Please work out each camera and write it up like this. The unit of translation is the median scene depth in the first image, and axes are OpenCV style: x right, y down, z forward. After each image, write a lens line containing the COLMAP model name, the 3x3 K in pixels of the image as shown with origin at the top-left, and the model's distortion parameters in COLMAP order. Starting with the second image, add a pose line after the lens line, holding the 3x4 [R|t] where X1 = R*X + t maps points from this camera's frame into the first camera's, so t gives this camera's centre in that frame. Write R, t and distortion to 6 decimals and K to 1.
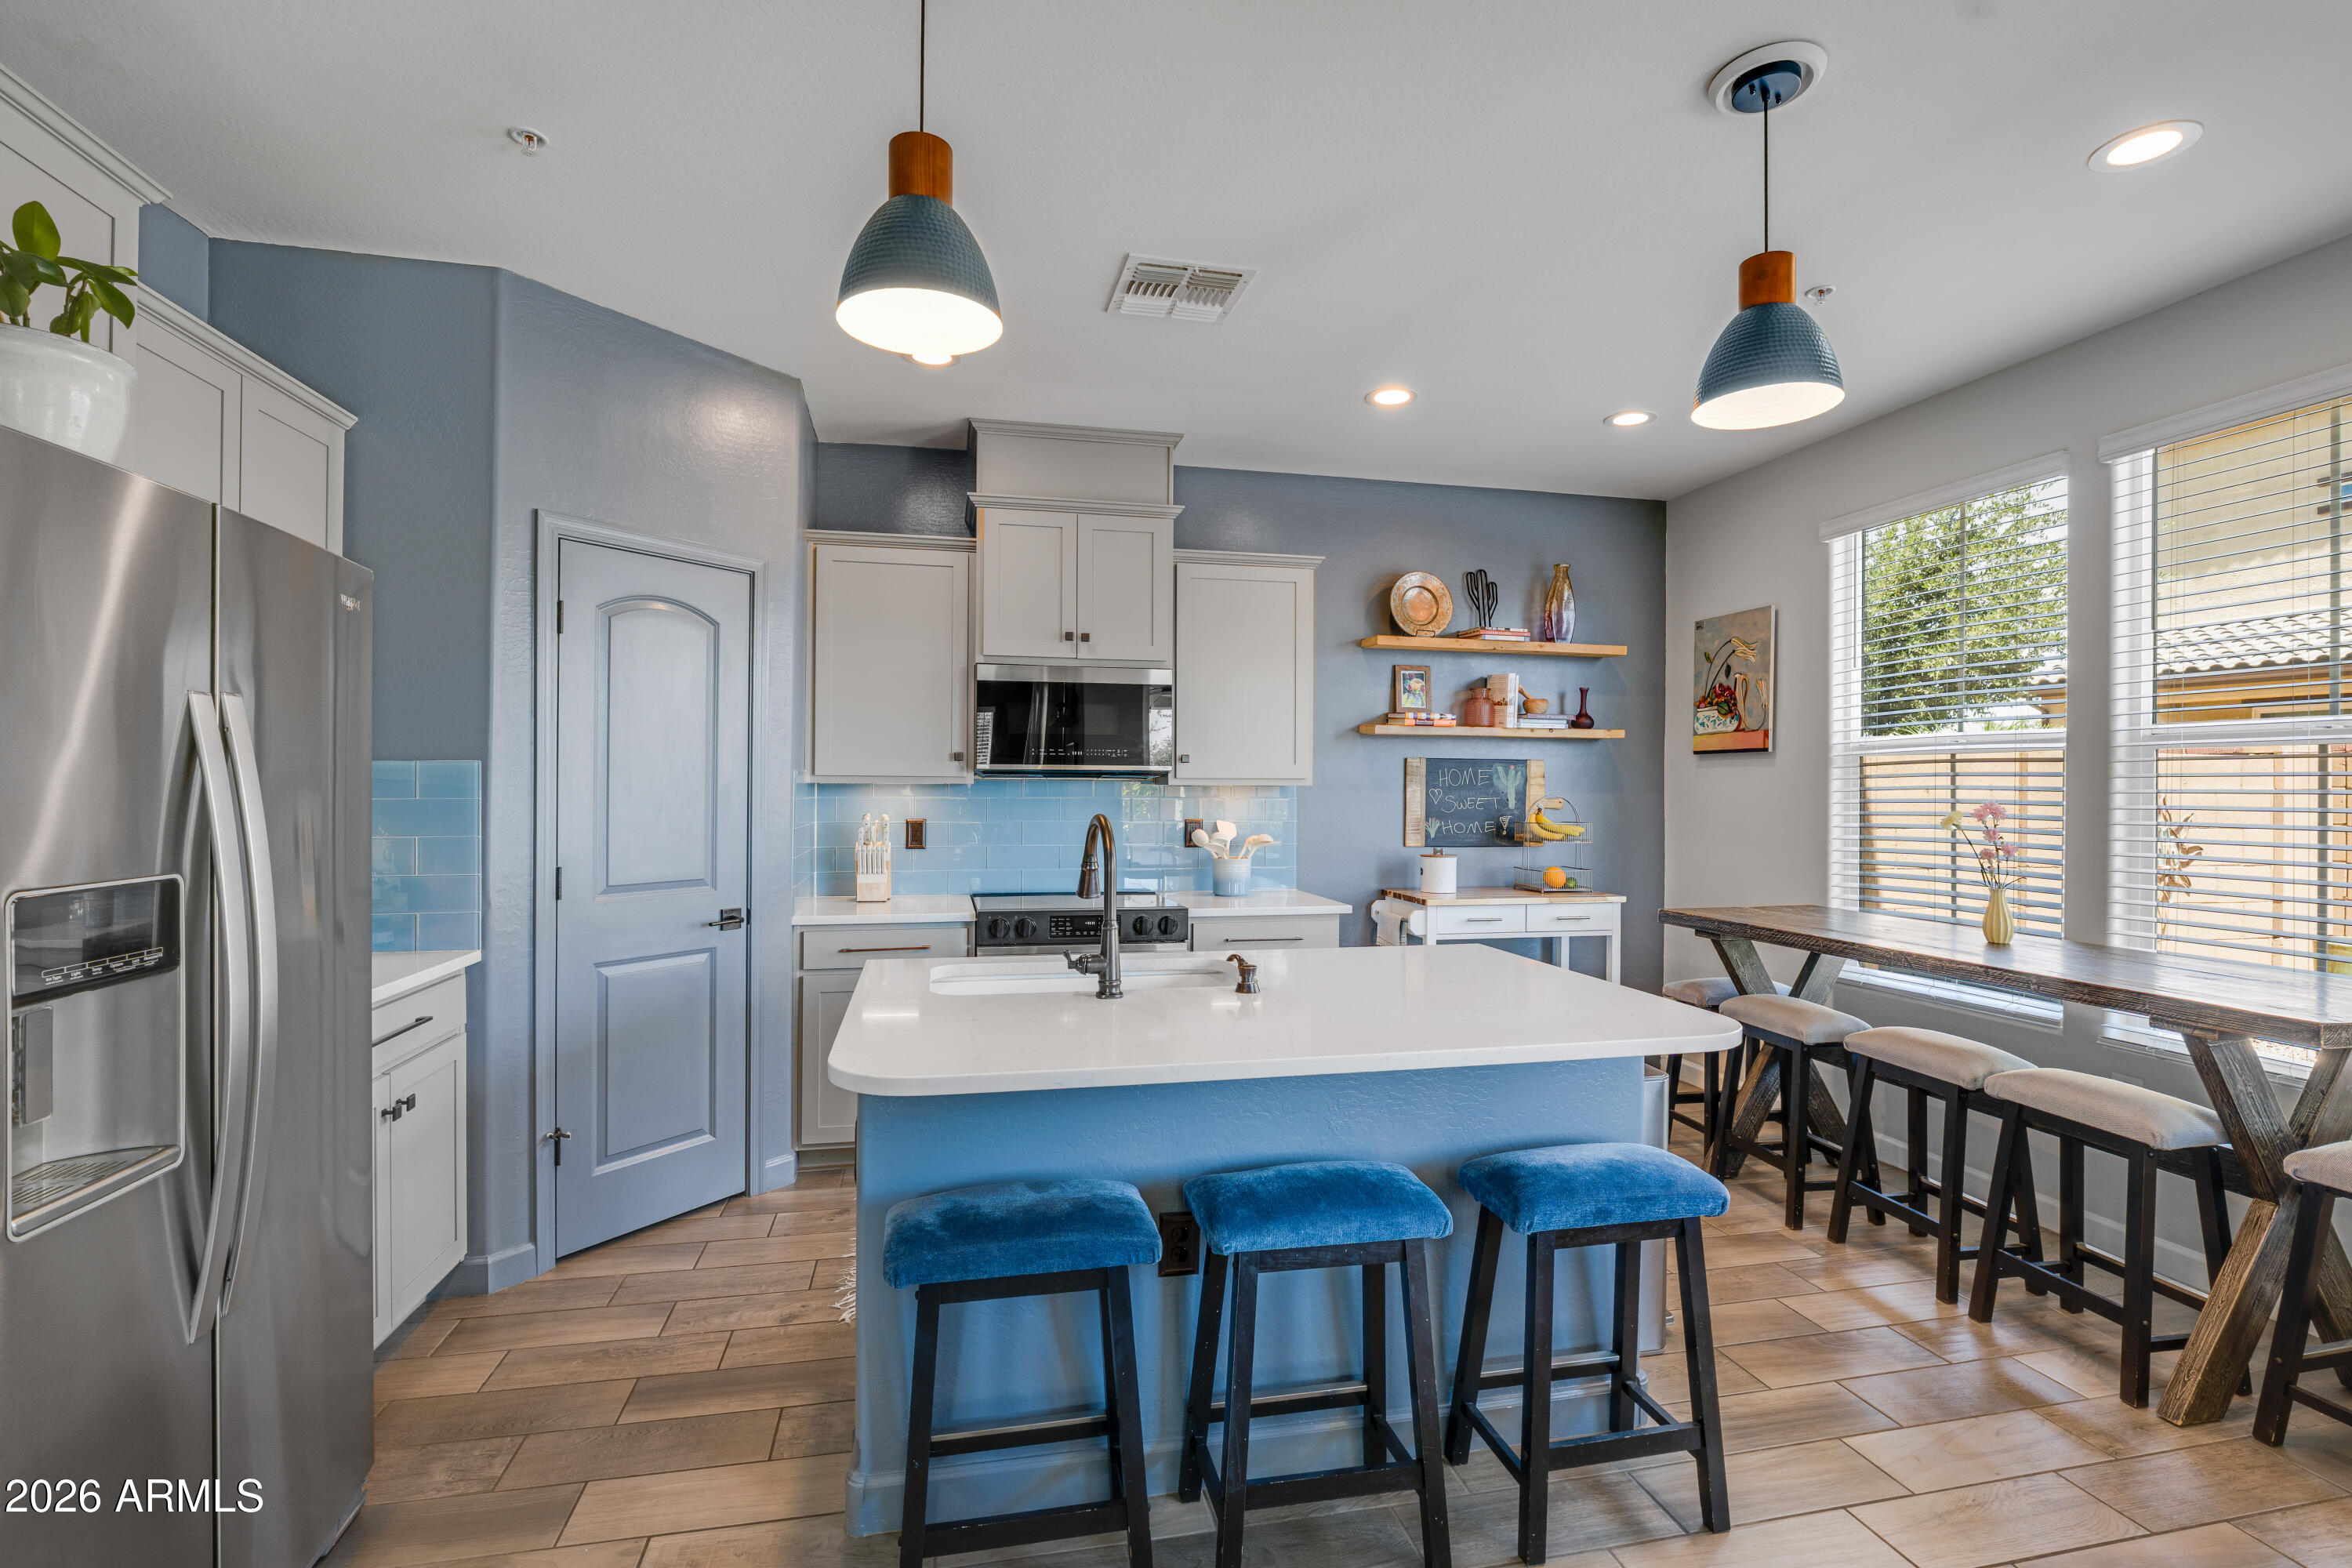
lens RADIAL K [[1074.4, 0, 1186.7], [0, 1074.4, 792.2], [0, 0, 1]] dist [-0.003268, 0.000418]
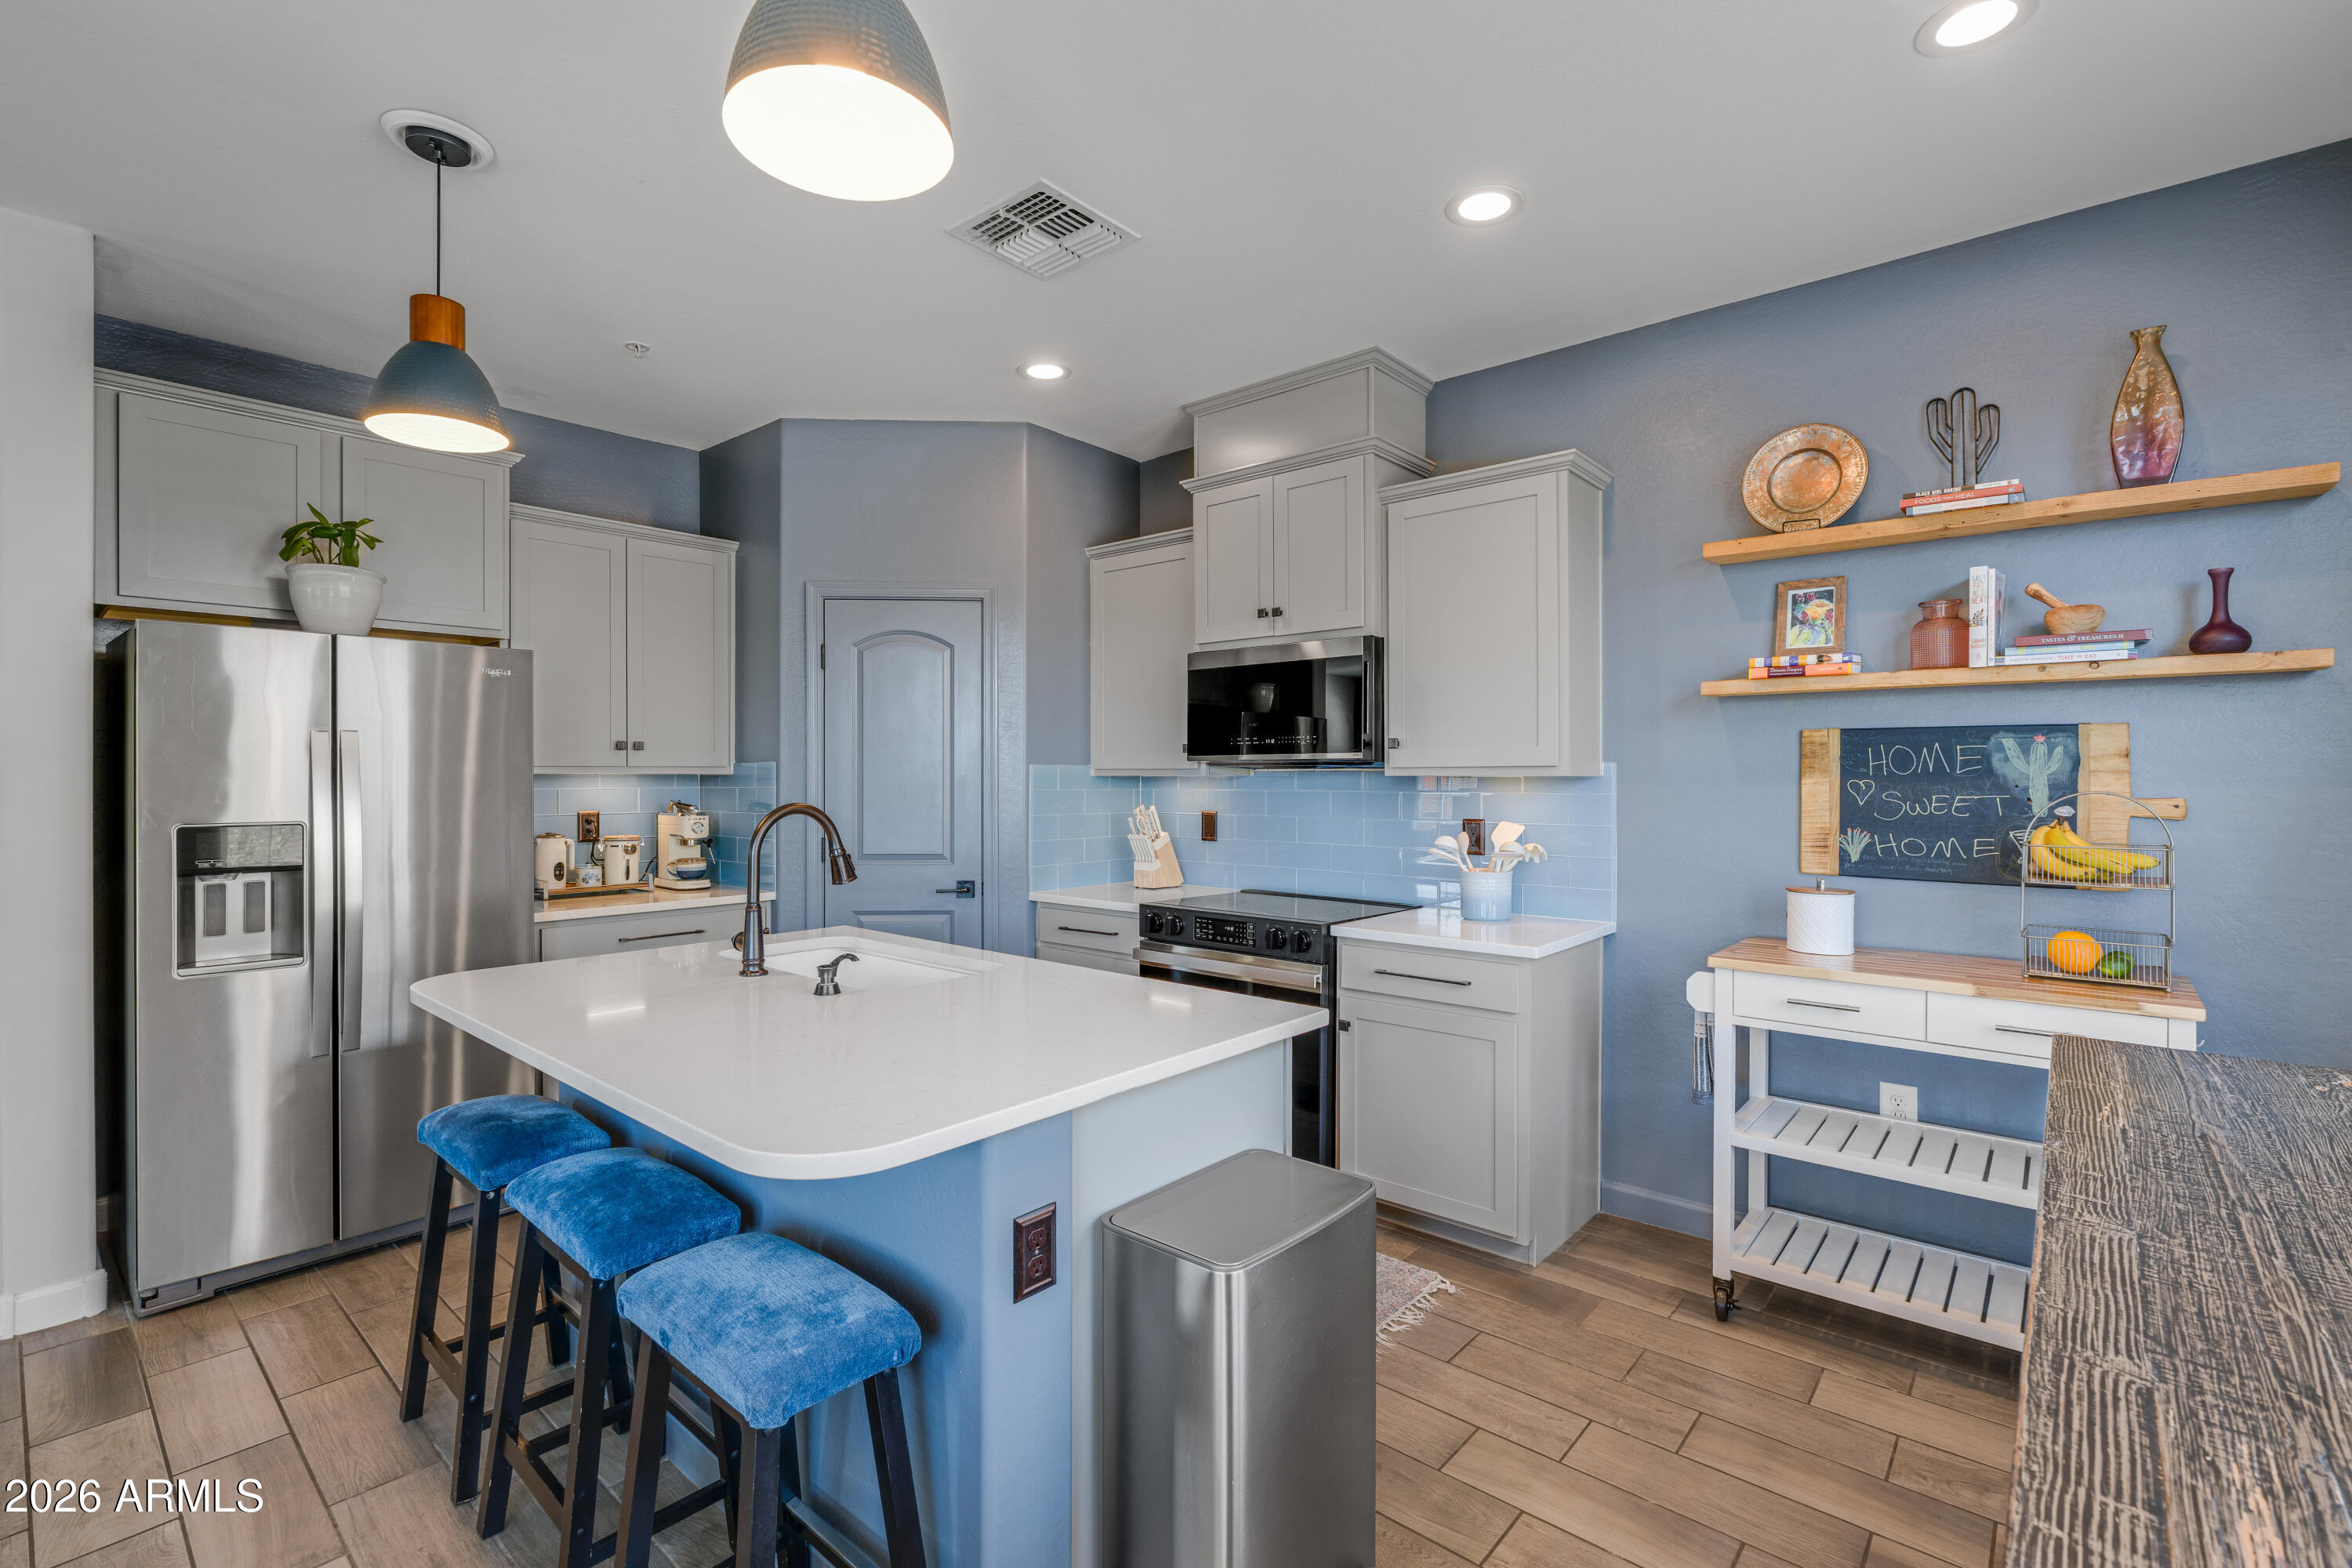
lens RADIAL K [[1074.4, 0, 1159.5], [0, 1074.4, 780.5], [0, 0, 1]] dist [-0.003268, 0.000418]
pose [[0.585760, -0.002678, -0.810480, 0.499613], [-0.002837, 0.999982, -0.005354, 0.001739], [0.810479, 0.005435, 0.585742, 0.345662]]
